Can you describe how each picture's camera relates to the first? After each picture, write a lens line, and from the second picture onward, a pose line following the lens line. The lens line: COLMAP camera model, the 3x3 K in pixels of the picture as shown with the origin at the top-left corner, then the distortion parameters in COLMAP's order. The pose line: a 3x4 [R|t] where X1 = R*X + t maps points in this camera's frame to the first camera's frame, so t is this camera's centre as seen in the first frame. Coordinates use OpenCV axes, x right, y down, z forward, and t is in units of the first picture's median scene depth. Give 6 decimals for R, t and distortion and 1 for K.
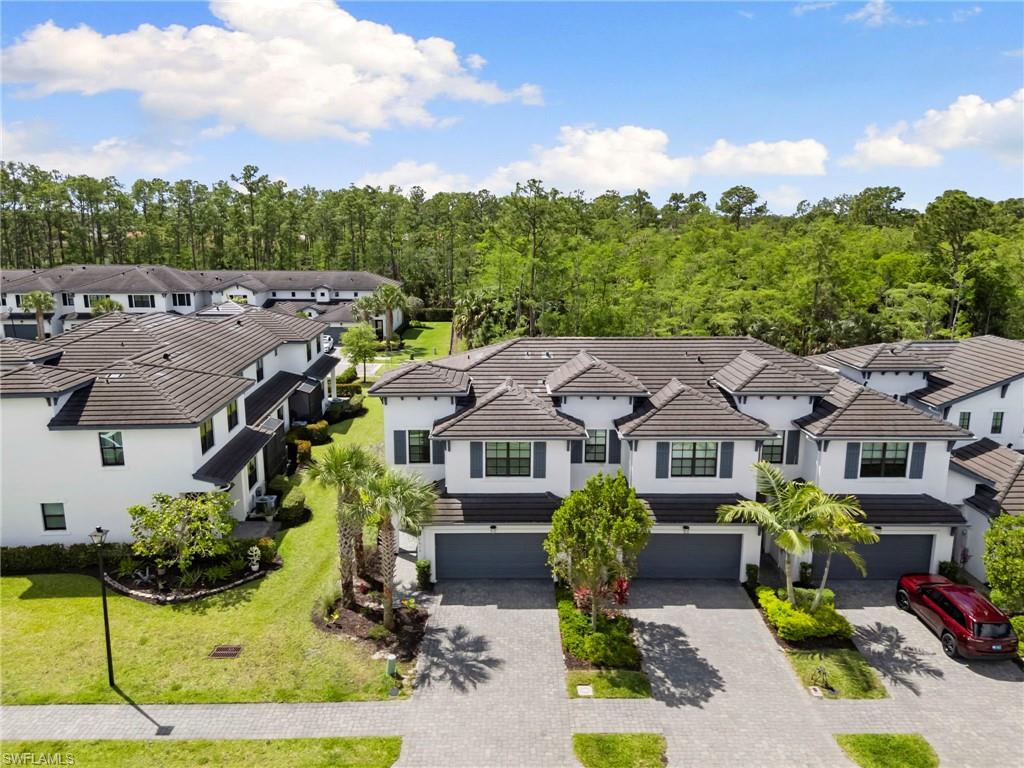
lens RADIAL K [[753.7, 0, 511.9], [0, 753.7, 384.3], [0, 0, 1]] dist [0.032842, -0.000696]
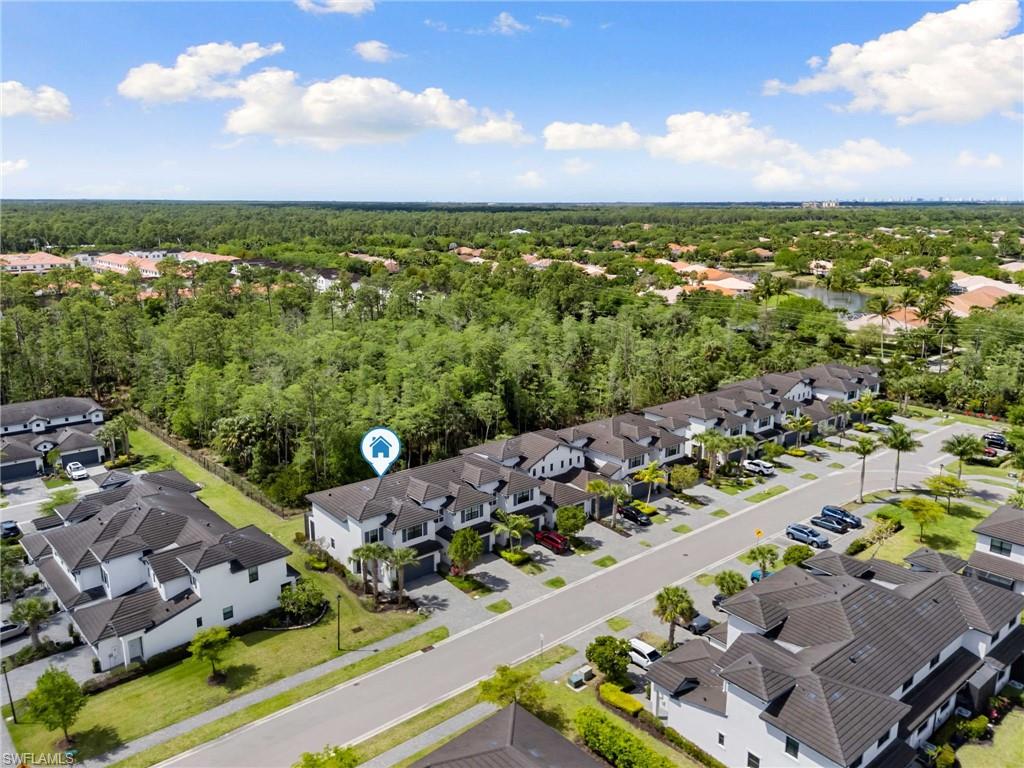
lens RADIAL K [[753.7, 0, 512.1], [0, 753.7, 383.8], [0, 0, 1]] dist [0.032842, -0.000696]
pose [[0.774843, -0.148638, 0.614431, -1.344664], [0.130756, 0.988629, 0.074268, -0.586576], [-0.618483, 0.022795, 0.785467, -1.350842]]
